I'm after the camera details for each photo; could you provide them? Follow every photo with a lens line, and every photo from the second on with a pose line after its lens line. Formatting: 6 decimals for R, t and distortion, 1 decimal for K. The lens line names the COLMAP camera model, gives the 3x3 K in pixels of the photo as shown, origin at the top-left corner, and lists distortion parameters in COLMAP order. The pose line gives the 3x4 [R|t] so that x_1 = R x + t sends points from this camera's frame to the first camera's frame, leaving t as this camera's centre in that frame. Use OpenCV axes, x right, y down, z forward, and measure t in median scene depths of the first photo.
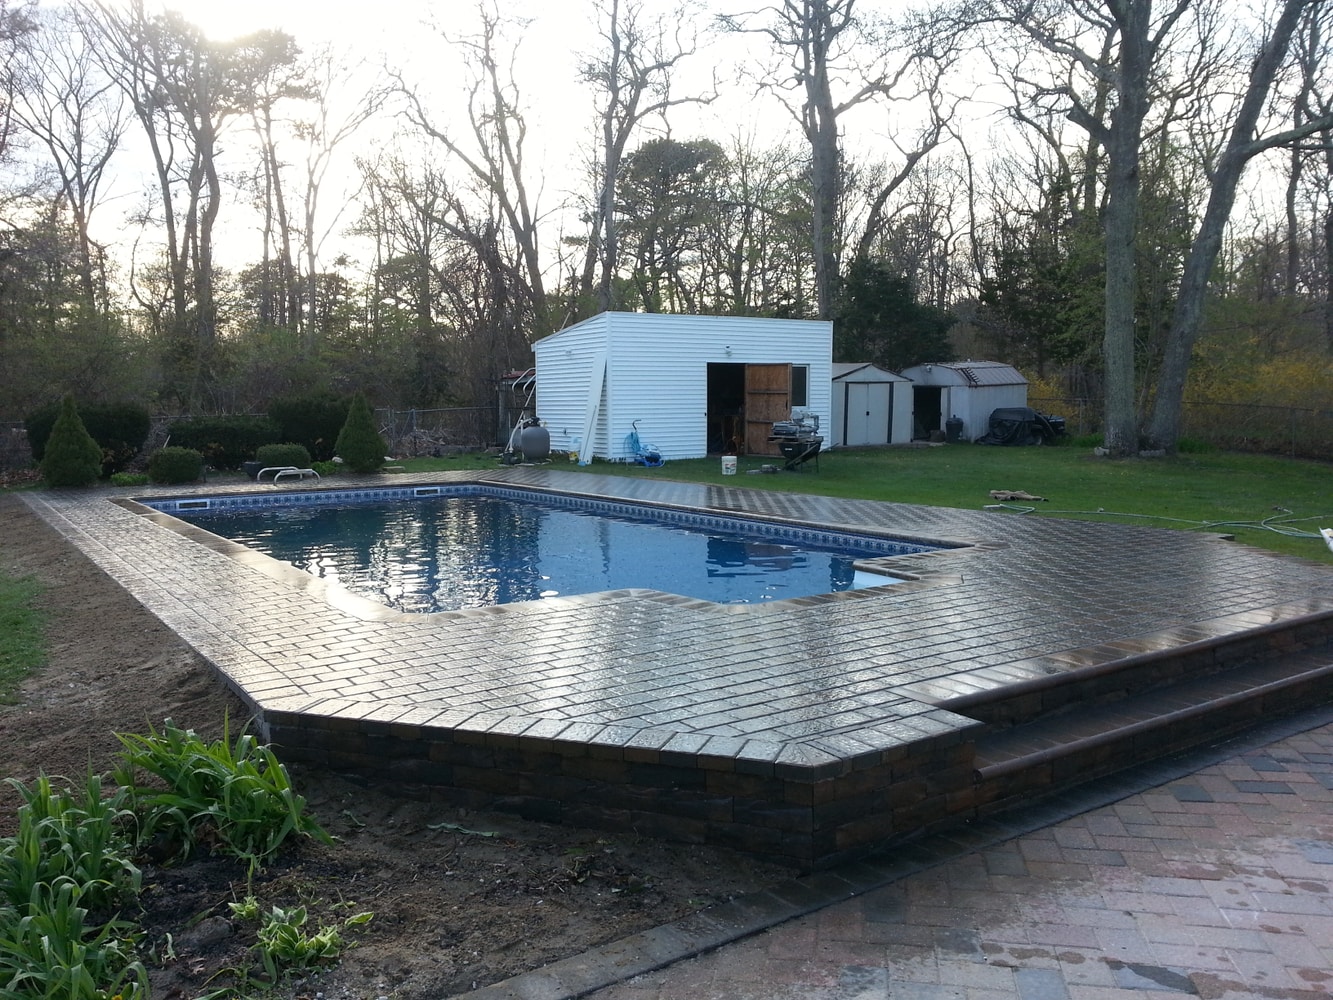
lens RADIAL K [[1078.9, 0, 655.6], [0, 1078.9, 499.9], [0, 0, 1]] dist [0.101049, -0.173709]
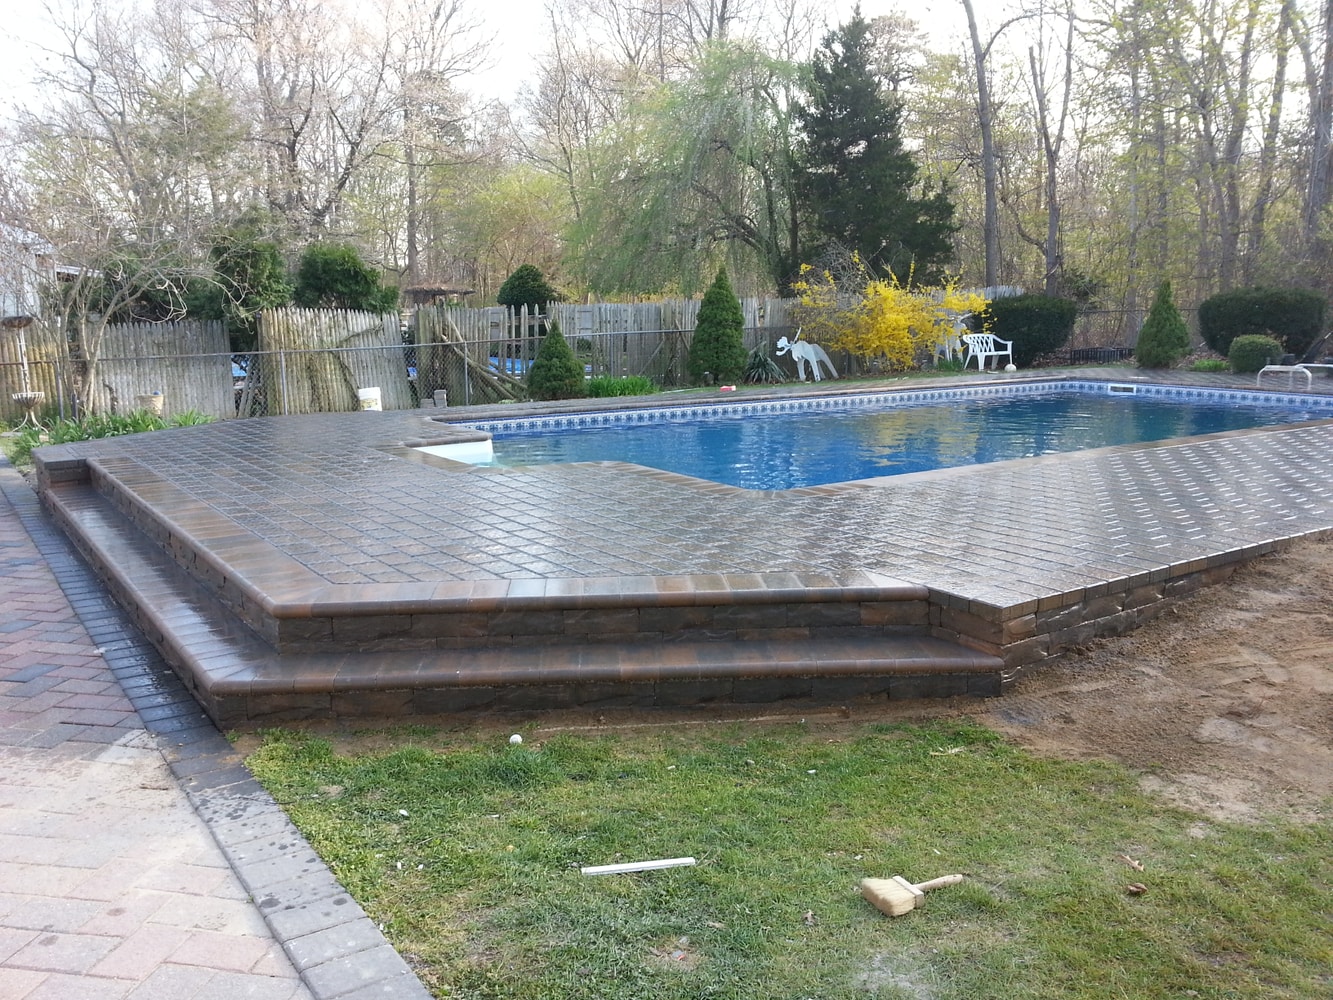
lens RADIAL K [[1078.9, 0, 629.8], [0, 1078.9, 491.9], [0, 0, 1]] dist [0.101049, -0.173709]
pose [[-0.015719, 0.178482, -0.983818, 0.432212], [-0.086841, 0.979977, 0.179173, -0.032115], [0.996098, 0.088252, 0.000095, 0.402009]]
